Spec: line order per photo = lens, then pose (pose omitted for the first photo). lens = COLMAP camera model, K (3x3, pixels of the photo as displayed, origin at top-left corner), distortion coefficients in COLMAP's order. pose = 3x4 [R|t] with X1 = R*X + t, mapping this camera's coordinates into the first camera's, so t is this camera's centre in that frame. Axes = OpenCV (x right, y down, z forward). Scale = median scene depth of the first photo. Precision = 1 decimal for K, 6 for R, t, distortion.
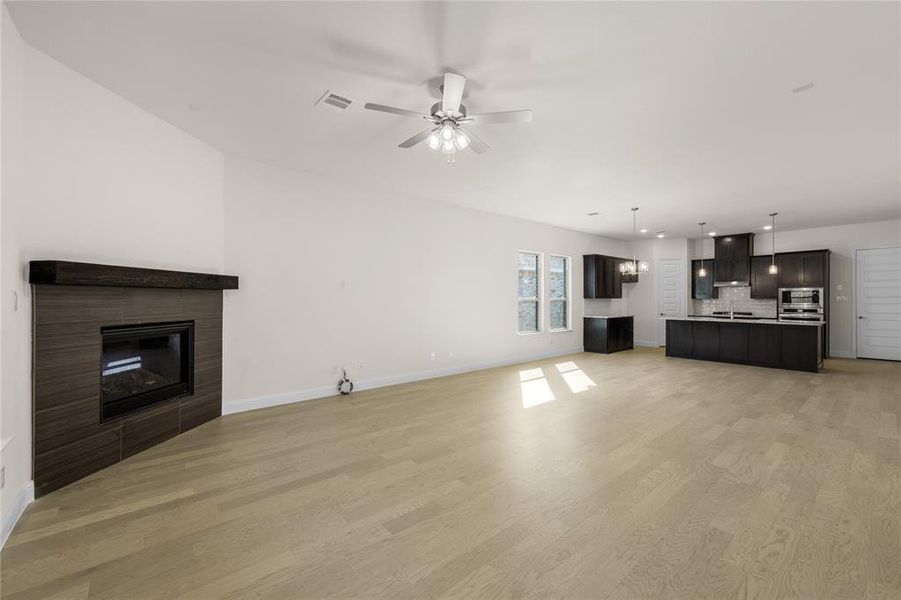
lens RADIAL K [[360.8, 0, 455.6], [0, 360.8, 300.9], [0, 0, 1]] dist [0.001715, -0.000375]
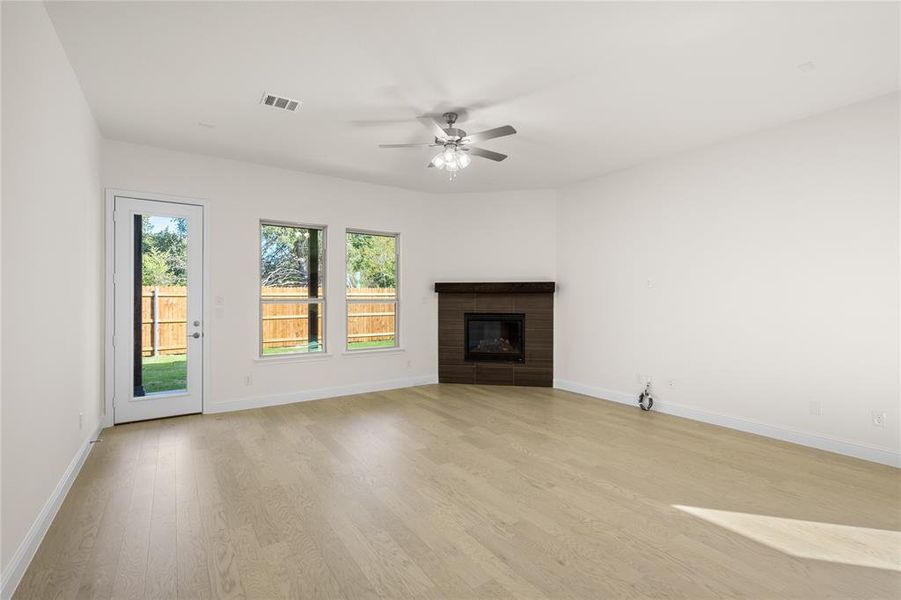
lens RADIAL K [[399.7, 0, 449.8], [0, 399.7, 300.6], [0, 0, 1]] dist [-0.000397, -0.000323]
pose [[-0.092627, 0.002266, -0.995698, 0.429612], [-0.007723, 0.999966, 0.002995, -0.001273], [0.995671, 0.007967, -0.092606, 0.385666]]
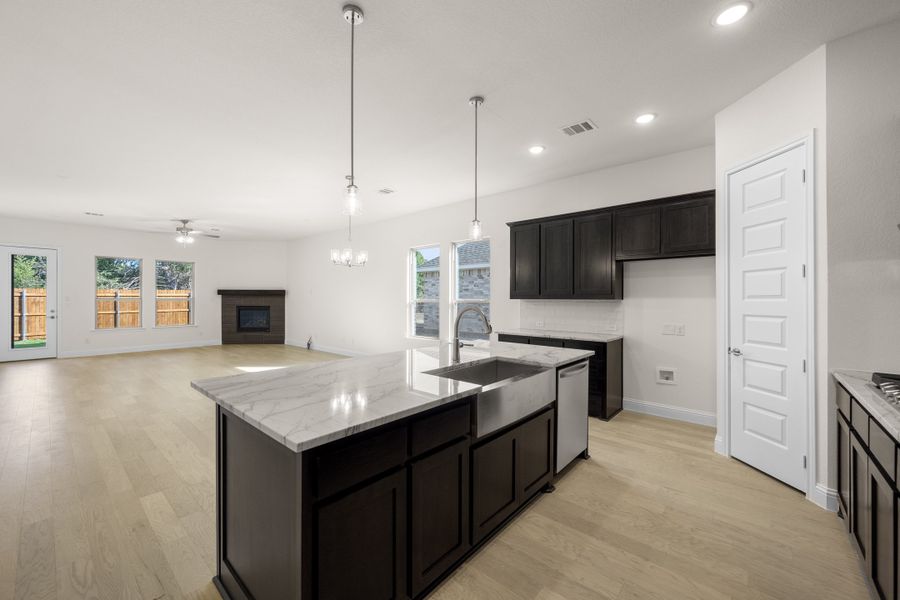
lens RADIAL K [[360.4, 0, 457.4], [0, 360.4, 303.0], [0, 0, 1]] dist [0.001715, -0.000375]
pose [[0.154889, 0.011970, -0.987859, 1.054341], [-0.008552, 0.999905, 0.010775, -0.006758], [0.987895, 0.006779, 0.154977, 0.923565]]
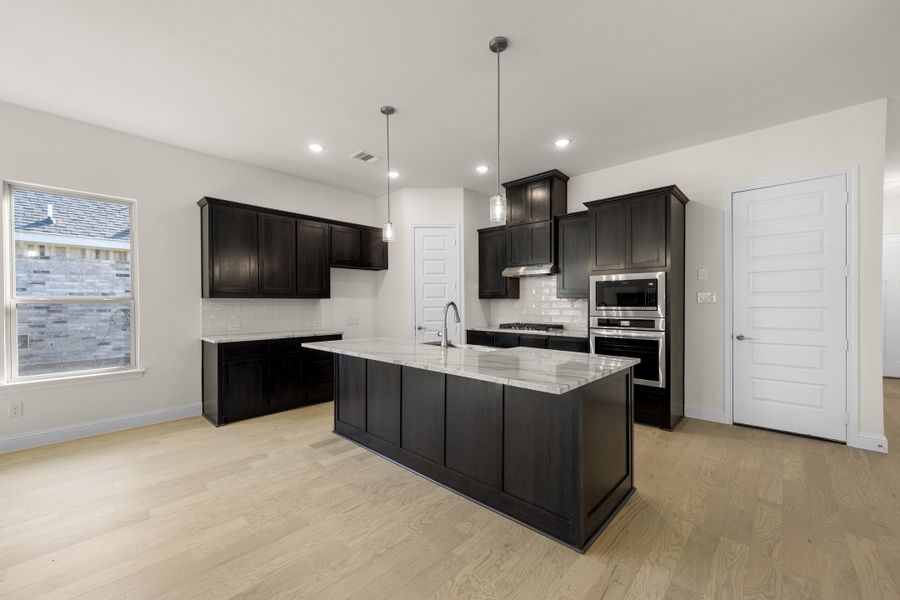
lens RADIAL K [[360.4, 0, 453.9], [0, 360.4, 305.3], [0, 0, 1]] dist [0.001715, -0.000375]
pose [[0.992788, -0.004034, 0.119812, 0.707838], [0.003766, 0.999990, 0.002461, 0.002784], [-0.119820, -0.001992, 0.992794, 0.590548]]
